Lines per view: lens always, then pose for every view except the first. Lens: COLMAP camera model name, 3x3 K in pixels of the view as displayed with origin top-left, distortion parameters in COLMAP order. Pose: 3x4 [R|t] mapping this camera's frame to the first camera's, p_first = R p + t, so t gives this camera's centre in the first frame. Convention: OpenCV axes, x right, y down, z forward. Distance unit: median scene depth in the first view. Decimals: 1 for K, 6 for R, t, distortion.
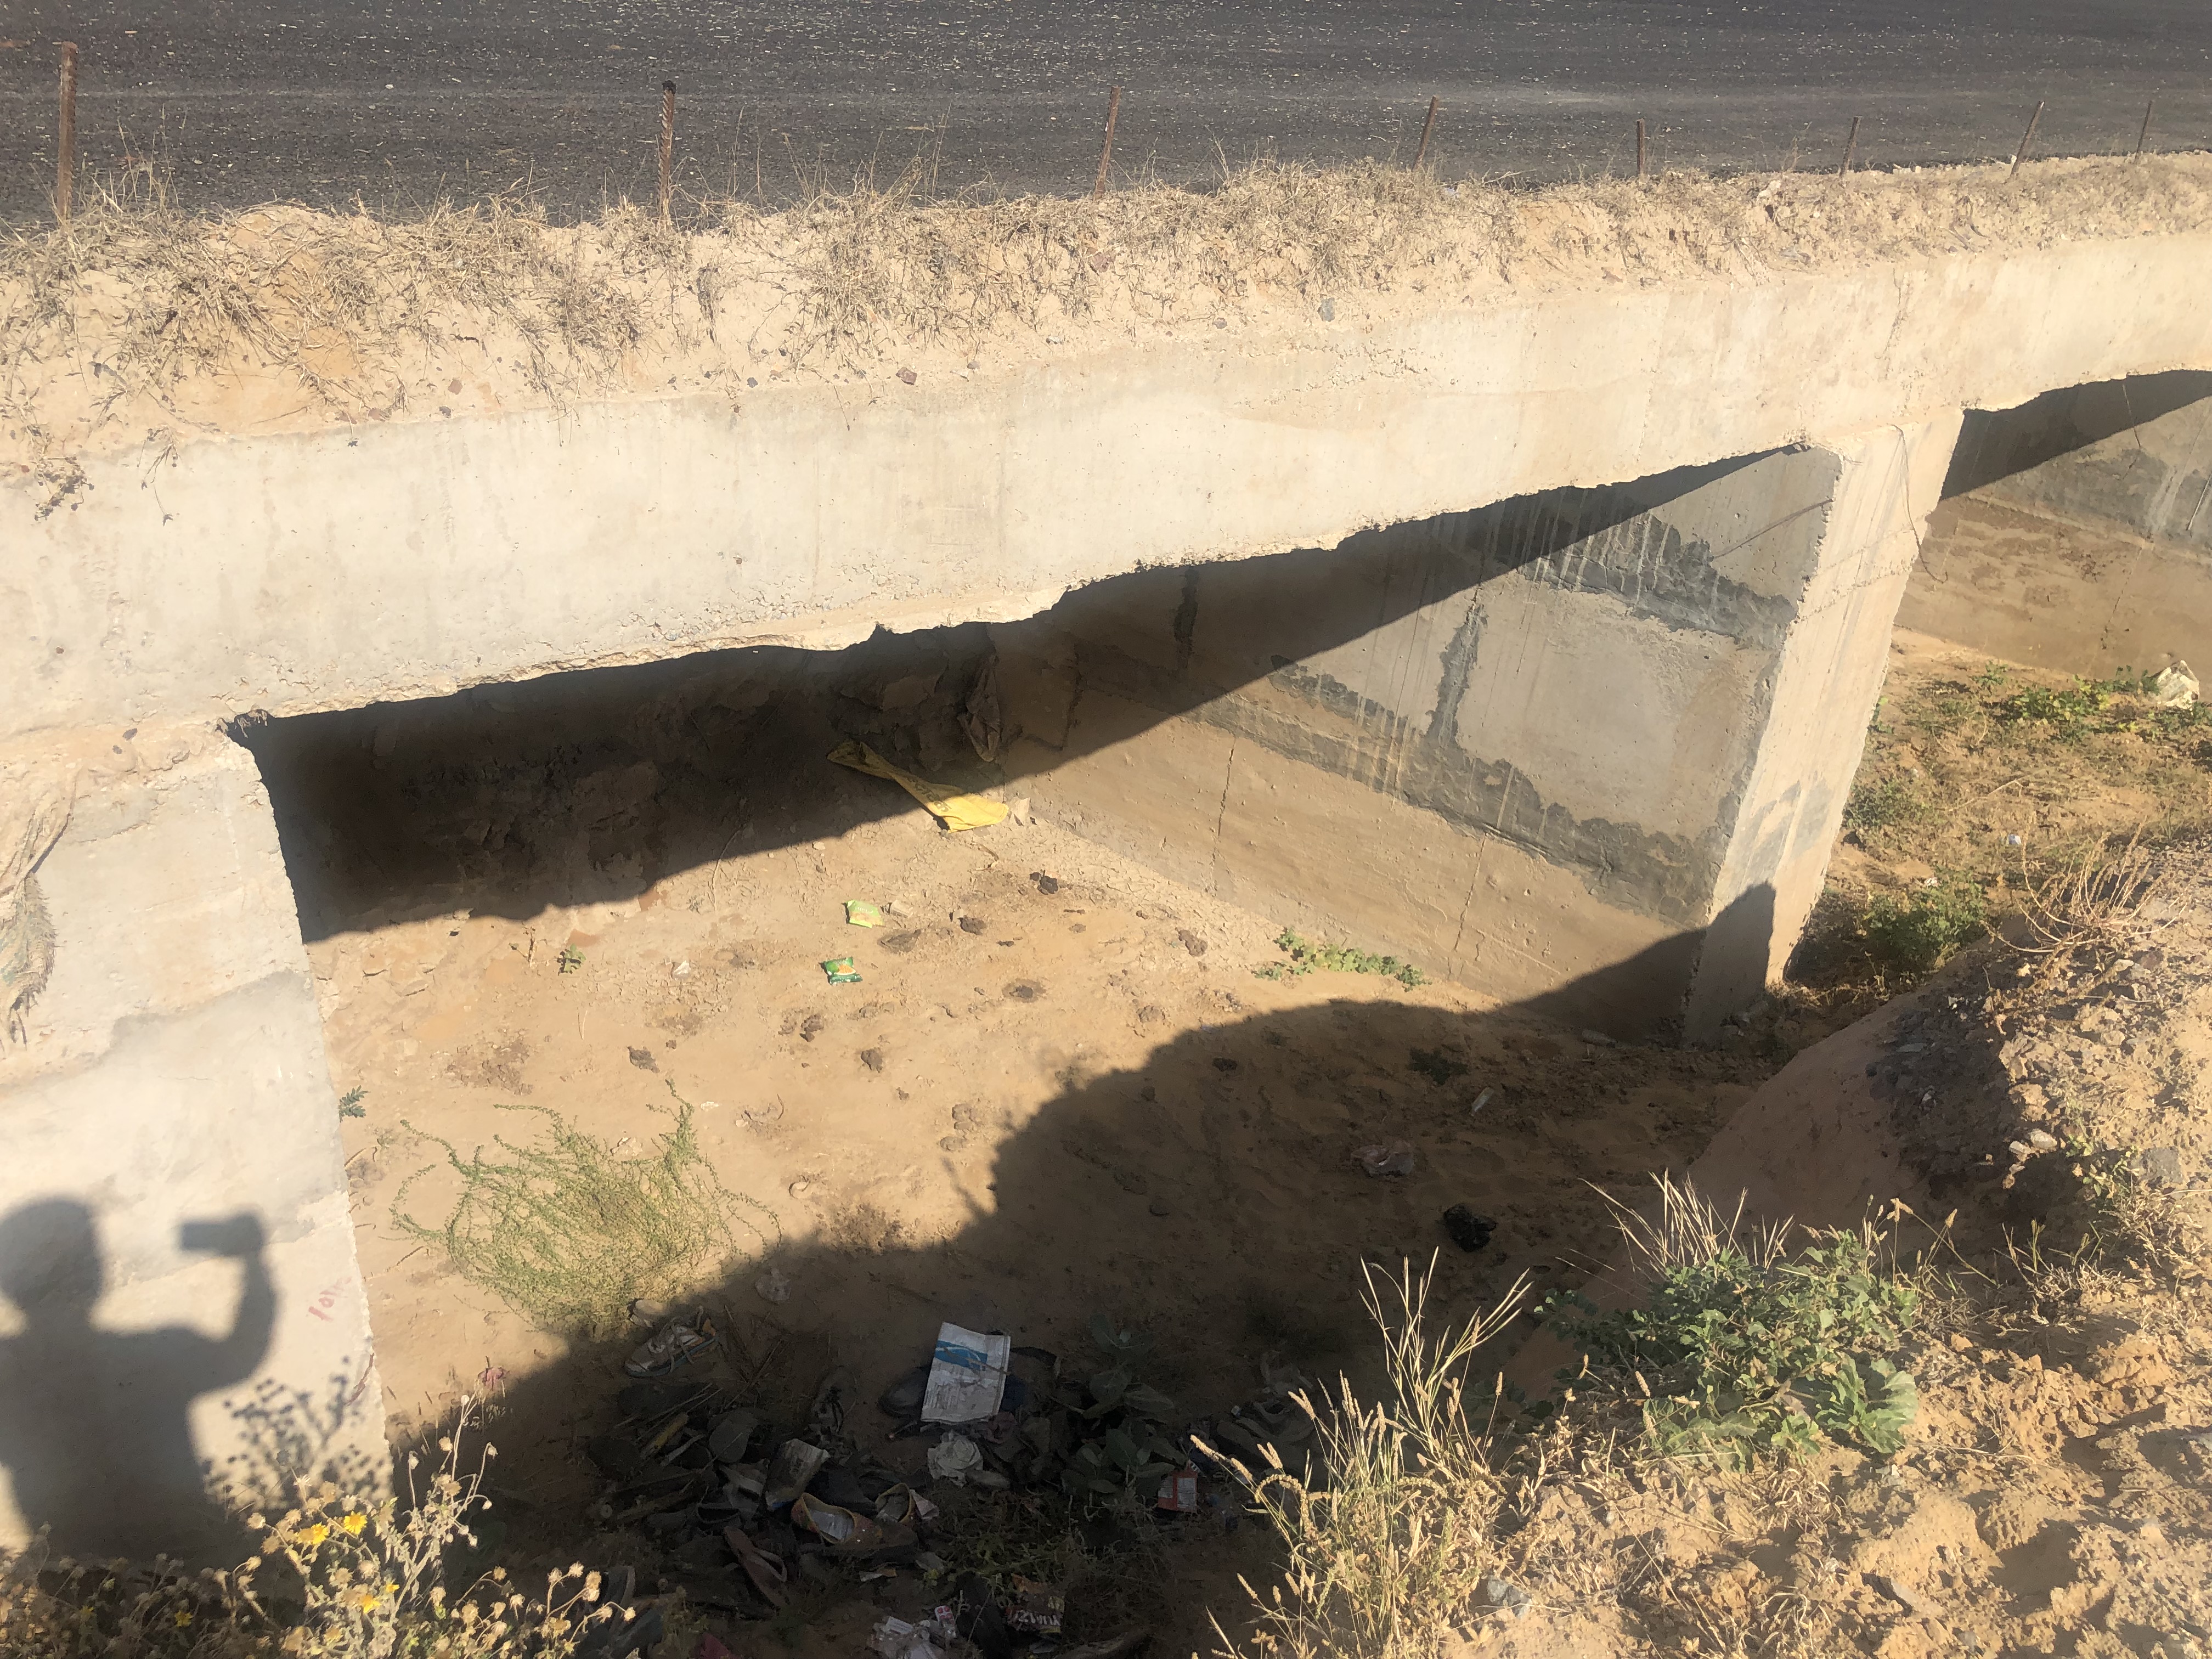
lens RADIAL K [[1807.4, 0, 1115.9], [0, 1807.4, 812.1], [0, 0, 1]] dist [0.042906, -0.052362]
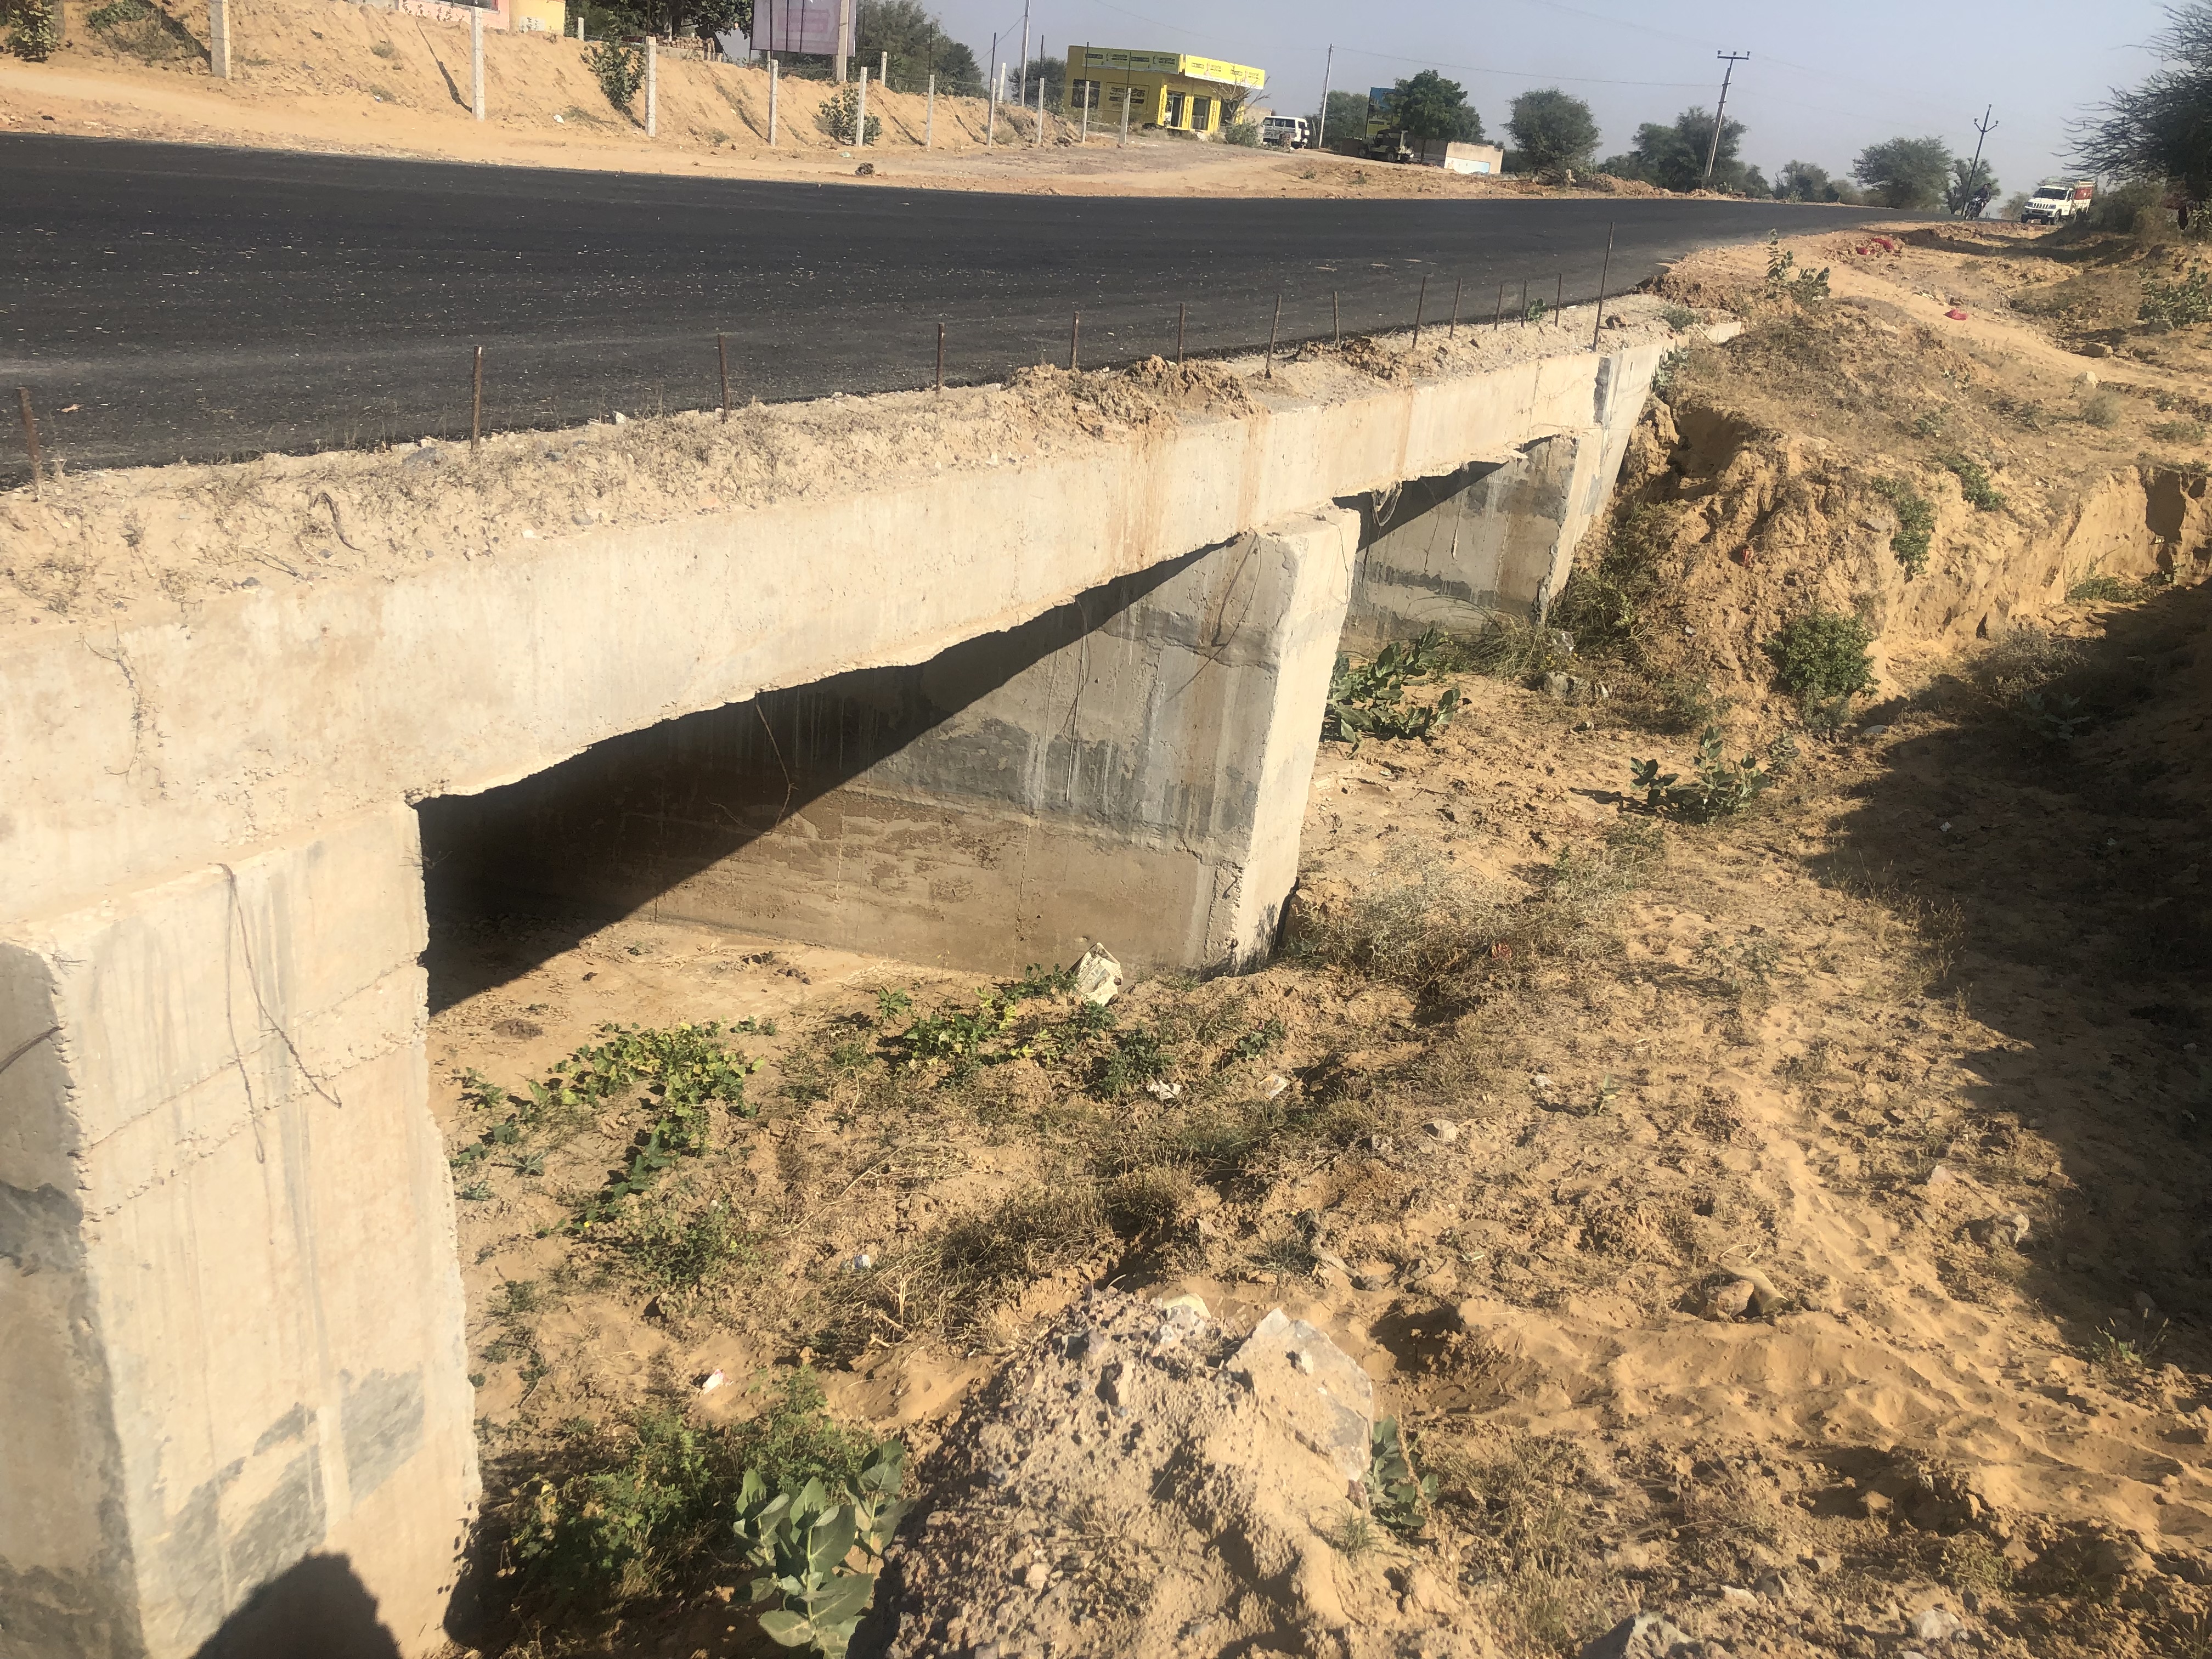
lens RADIAL K [[1807.4, 0, 1090.5], [0, 1807.4, 831.2], [0, 0, 1]] dist [0.042906, -0.052362]
pose [[0.916896, -0.154352, 0.368072, 0.407965], [0.196460, 0.977278, -0.079572, -0.101766], [-0.347426, 0.145270, 0.926386, 0.286505]]
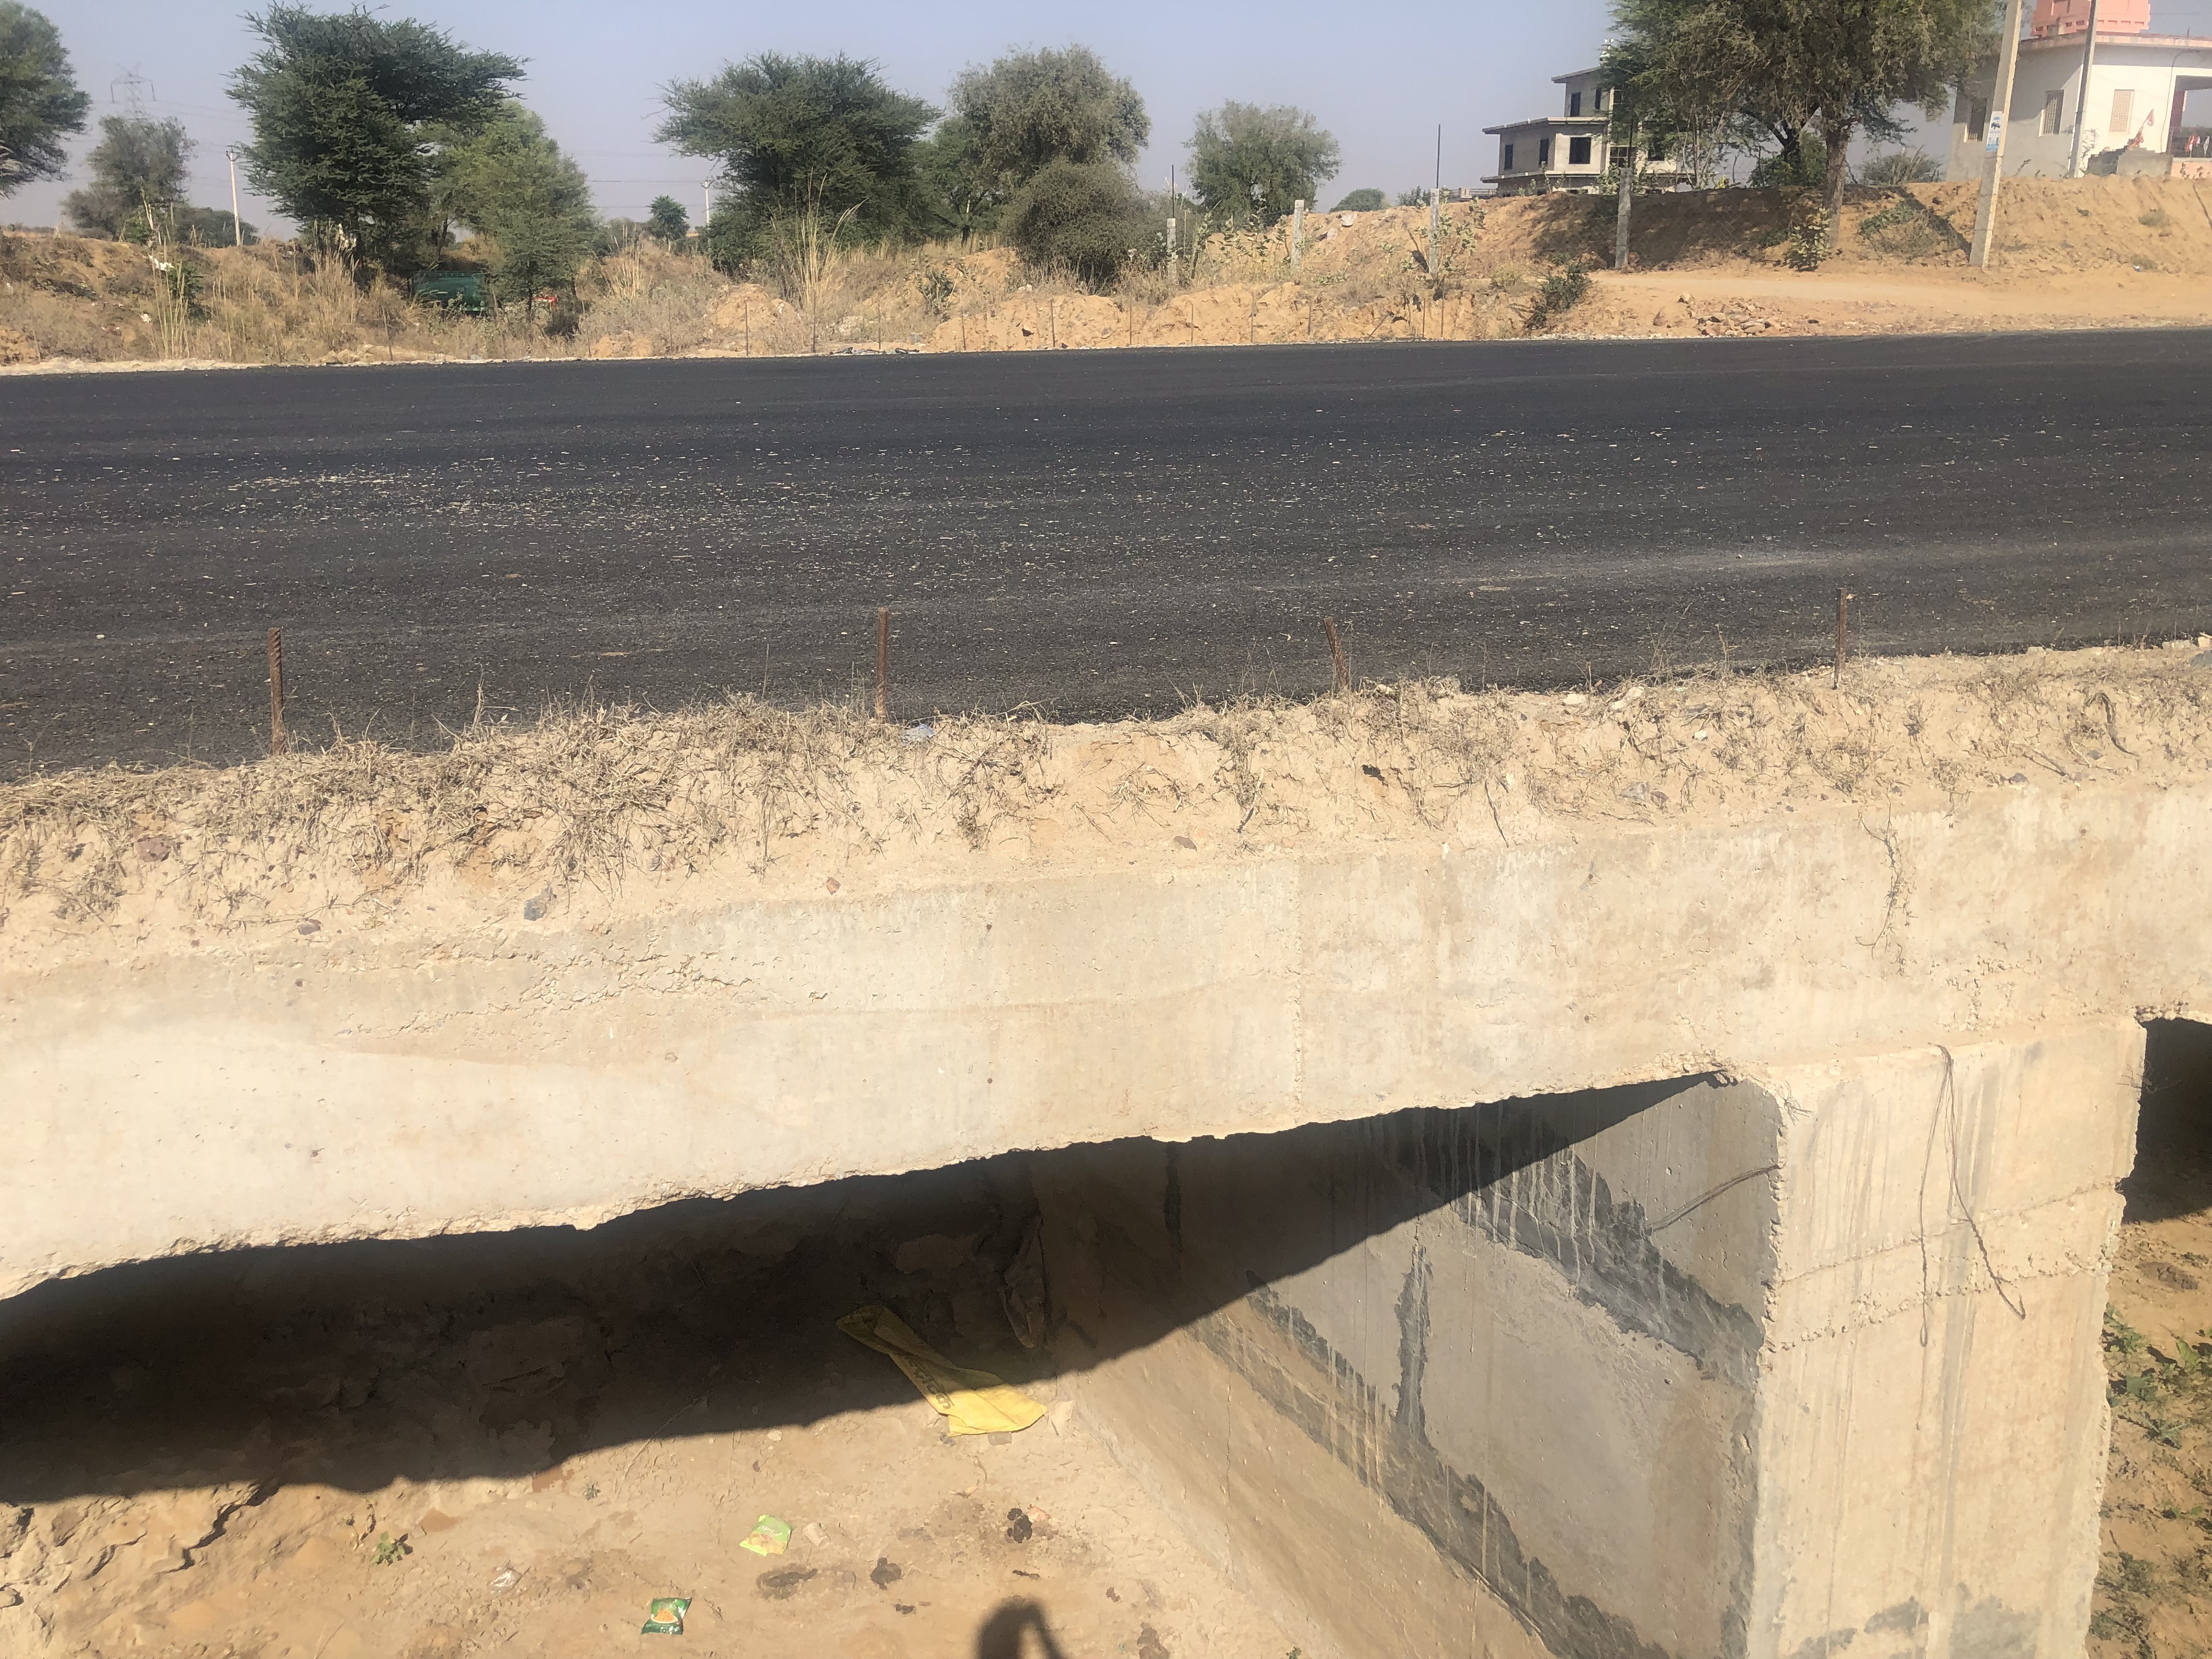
lens RADIAL K [[1807.4, 0, 1101.8], [0, 1807.4, 817.2], [0, 0, 1]] dist [0.042906, -0.052362]
pose [[0.902404, 0.005508, -0.430856, 0.376910], [-0.108013, 0.970884, -0.213815, -0.107607], [0.417134, 0.239486, 0.876724, 0.270425]]
